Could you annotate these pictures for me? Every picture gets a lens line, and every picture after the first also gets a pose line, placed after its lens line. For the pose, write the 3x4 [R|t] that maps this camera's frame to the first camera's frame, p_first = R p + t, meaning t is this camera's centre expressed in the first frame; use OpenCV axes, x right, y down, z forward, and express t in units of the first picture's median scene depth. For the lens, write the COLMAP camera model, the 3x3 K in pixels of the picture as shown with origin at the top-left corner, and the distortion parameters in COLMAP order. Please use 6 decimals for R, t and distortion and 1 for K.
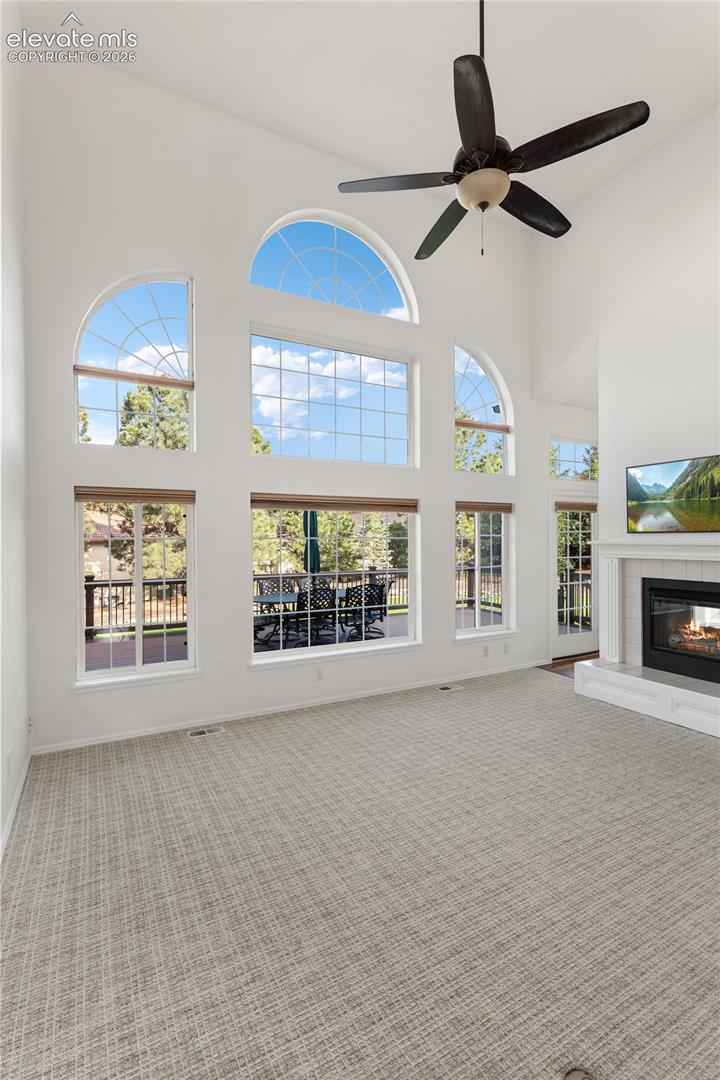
lens RADIAL K [[490.8, 0, 364.2], [0, 490.8, 538.4], [0, 0, 1]] dist [0.004568, 0.000362]
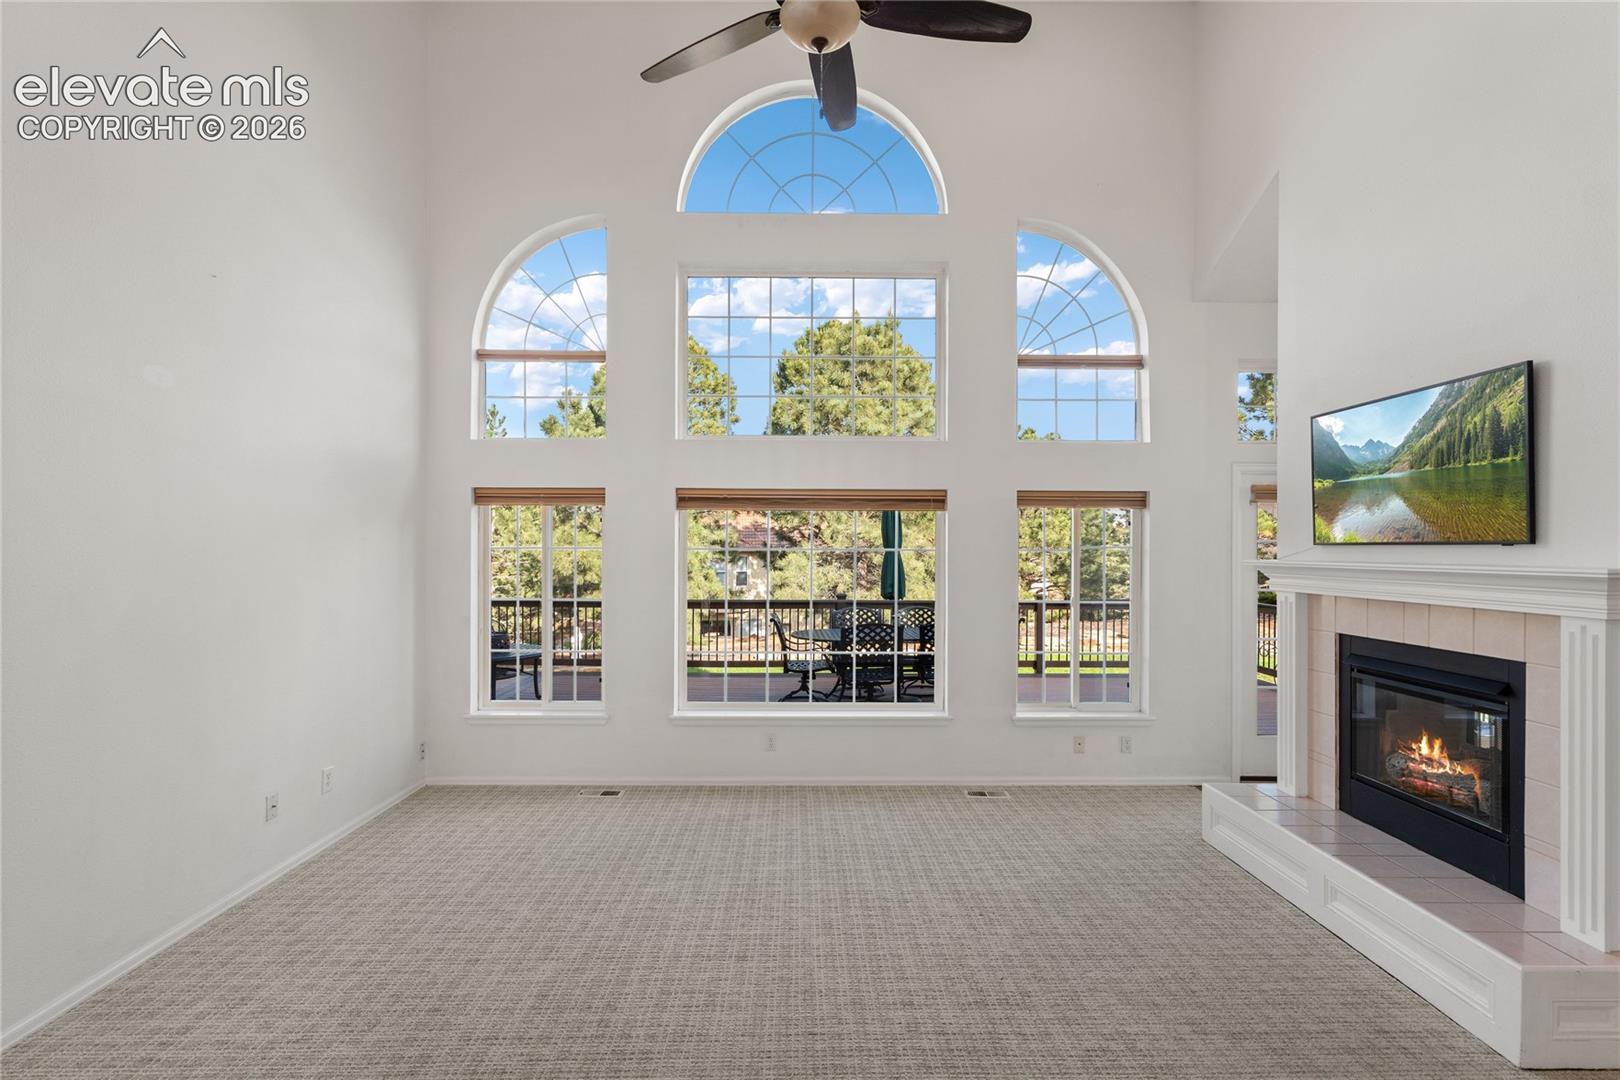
lens RADIAL K [[736.2, 0, 807.0], [0, 736.2, 542.8], [0, 0, 1]] dist [0.004568, 0.000362]
pose [[0.888426, 0.003492, -0.459006, 0.483615], [-0.007828, 0.999941, -0.007542, -0.002399], [0.458953, 0.010294, 0.888401, 0.088949]]
